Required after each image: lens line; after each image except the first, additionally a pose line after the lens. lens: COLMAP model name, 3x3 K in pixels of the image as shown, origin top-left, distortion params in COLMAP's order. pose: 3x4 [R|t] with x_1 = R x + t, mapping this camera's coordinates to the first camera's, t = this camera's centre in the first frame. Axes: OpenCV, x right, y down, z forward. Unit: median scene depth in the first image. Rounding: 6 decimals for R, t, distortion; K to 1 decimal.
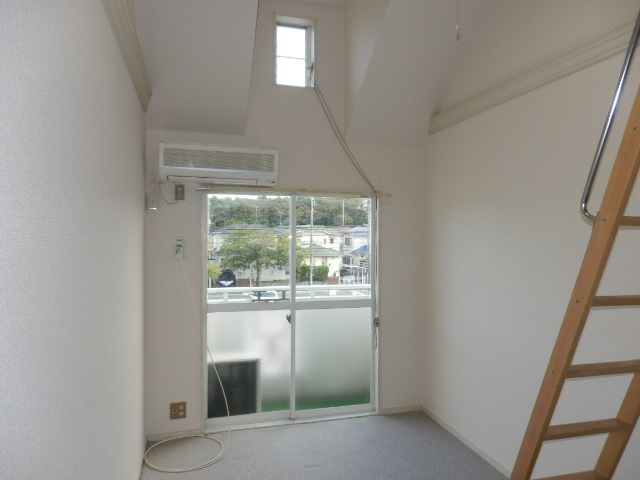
lens RADIAL K [[443.8, 0, 318.9], [0, 443.8, 238.4], [0, 0, 1]] dist [-0.015439, 0.009667]
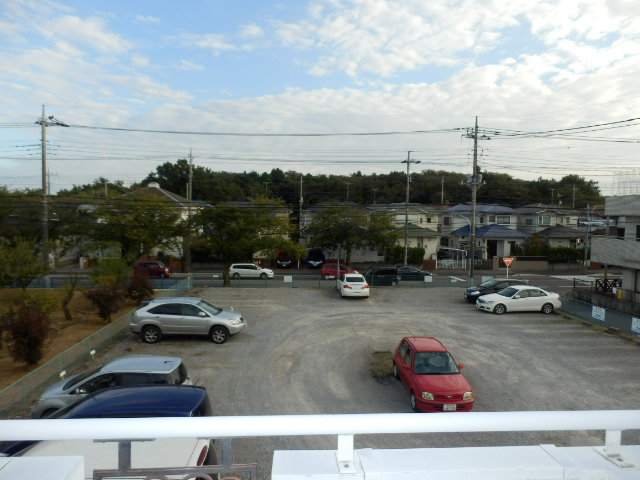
lens RADIAL K [[443.8, 0, 315.7], [0, 443.8, 245.5], [0, 0, 1]] dist [-0.015439, 0.009667]
pose [[0.975769, 0.022874, -0.217606, 0.022254], [-0.008698, 0.997790, 0.065881, -0.019398], [0.218632, -0.062392, 0.973811, 0.993752]]
